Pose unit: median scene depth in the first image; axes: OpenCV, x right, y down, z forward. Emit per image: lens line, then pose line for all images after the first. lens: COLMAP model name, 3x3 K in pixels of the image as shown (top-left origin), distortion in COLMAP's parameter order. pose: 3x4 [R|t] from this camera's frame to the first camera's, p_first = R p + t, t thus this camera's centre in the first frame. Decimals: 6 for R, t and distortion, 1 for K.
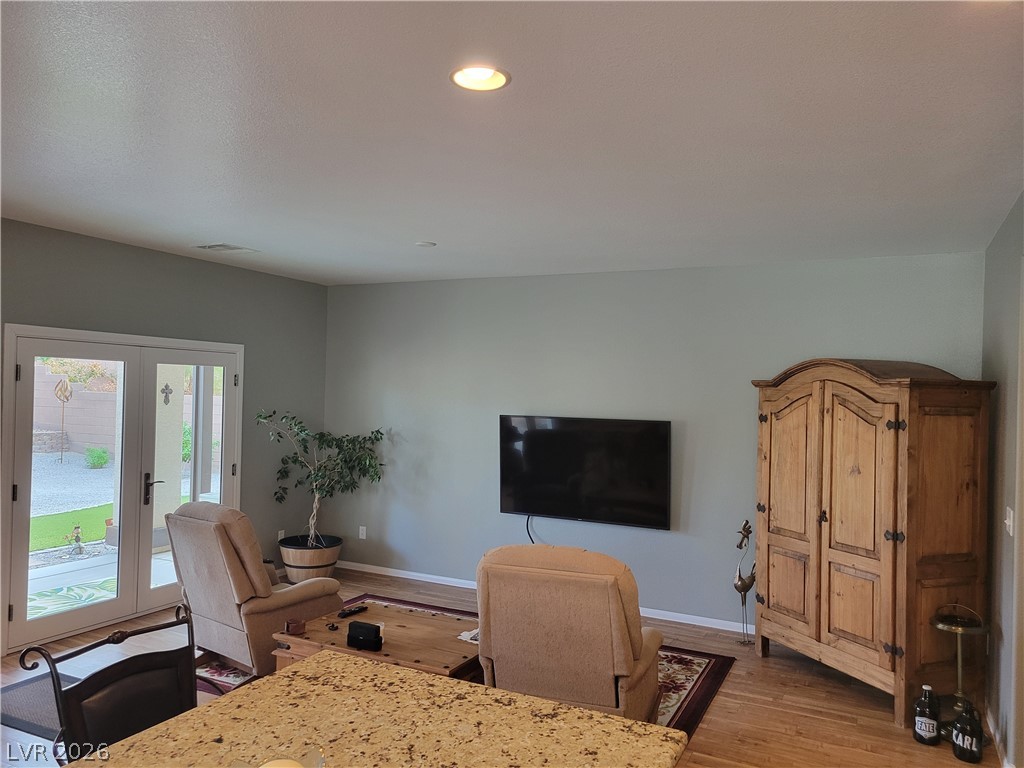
lens RADIAL K [[770.4, 0, 494.6], [0, 770.4, 398.9], [0, 0, 1]] dist [0.049844, -0.030490]
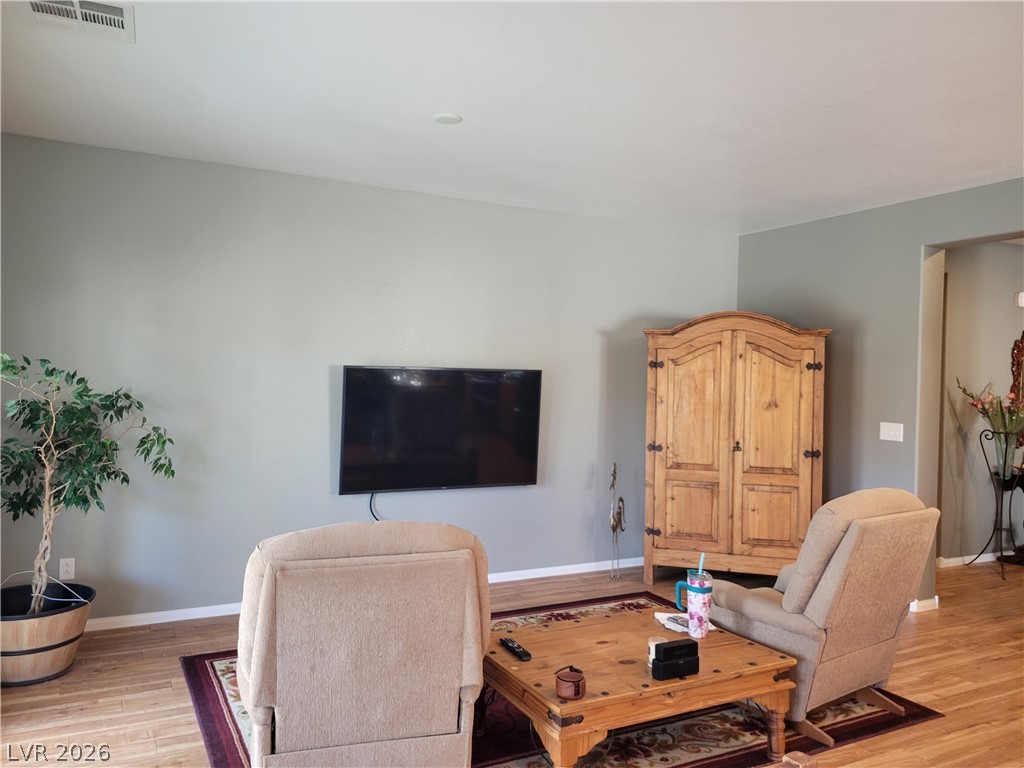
lens RADIAL K [[770.4, 0, 496.9], [0, 770.4, 381.3], [0, 0, 1]] dist [0.049844, -0.030490]
pose [[0.584601, -0.020419, 0.811064, -0.731497], [0.000885, 0.999699, 0.024530, 0.024207], [-0.811321, -0.013622, 0.584442, 0.615035]]
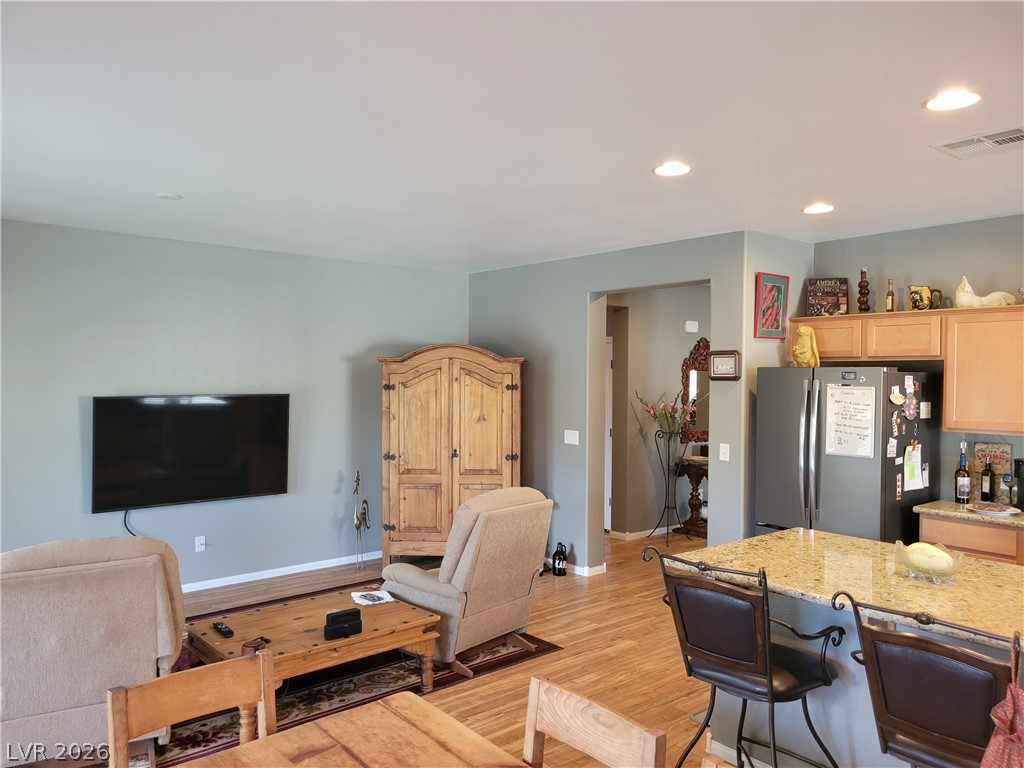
lens RADIAL K [[770.4, 0, 498.1], [0, 770.4, 389.5], [0, 0, 1]] dist [0.049844, -0.030490]
pose [[0.388291, -0.043447, 0.920512, -0.844312], [0.012506, 0.999044, 0.041878, -0.024664], [-0.921452, -0.004749, 0.388463, 0.378422]]
